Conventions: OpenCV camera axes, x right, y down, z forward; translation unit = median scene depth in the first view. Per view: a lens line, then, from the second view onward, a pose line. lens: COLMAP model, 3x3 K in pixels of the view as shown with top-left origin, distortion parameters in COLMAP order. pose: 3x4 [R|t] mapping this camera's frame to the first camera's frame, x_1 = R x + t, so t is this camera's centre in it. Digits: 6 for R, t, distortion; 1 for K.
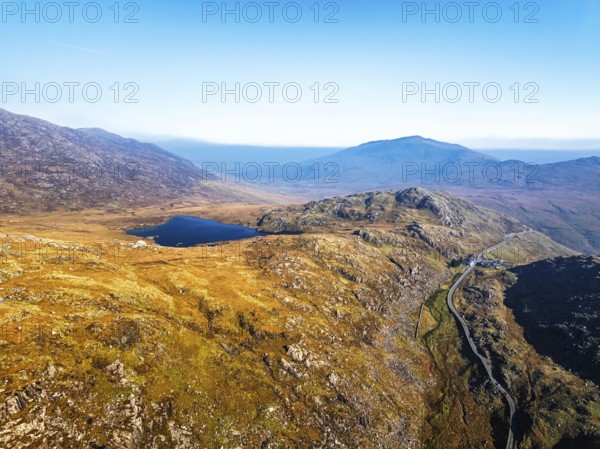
lens RADIAL K [[435.6, 0, 299.3], [0, 435.6, 225.7], [0, 0, 1]] dist [-0.039322, 0.022745]
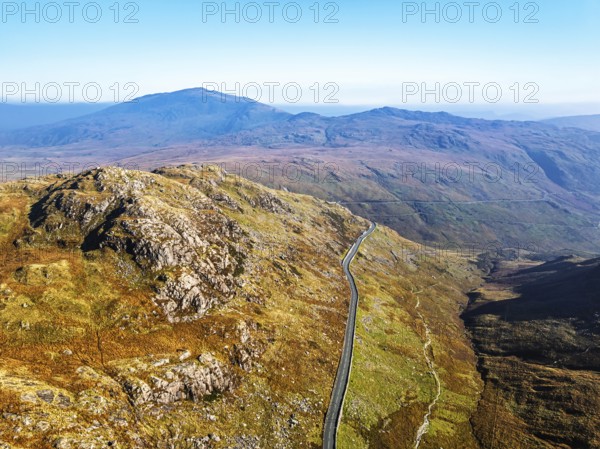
lens RADIAL K [[435.6, 0, 301.8], [0, 435.6, 223.4], [0, 0, 1]] dist [-0.039322, 0.022745]
pose [[0.895266, -0.118556, 0.429469, 0.189067], [0.081348, 0.991239, 0.104055, -0.050093], [-0.438042, -0.058221, 0.897067, 0.465929]]
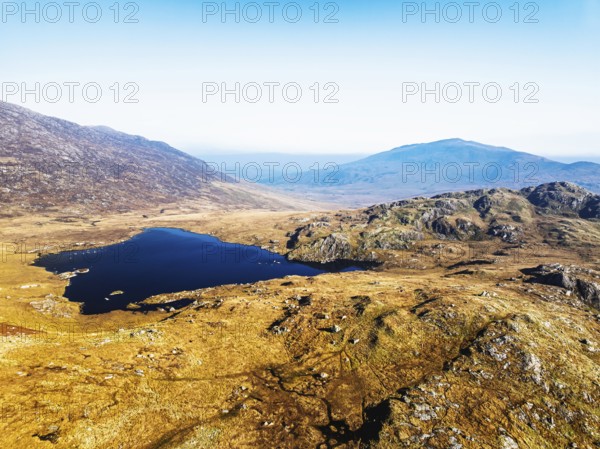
lens RADIAL K [[435.6, 0, 299.8], [0, 435.6, 225.5], [0, 0, 1]] dist [-0.039322, 0.022745]
pose [[0.998699, 0.007682, -0.050408, -0.035740], [-0.008757, 0.999738, -0.021140, -0.010834], [0.050233, 0.021554, 0.998505, 0.304258]]
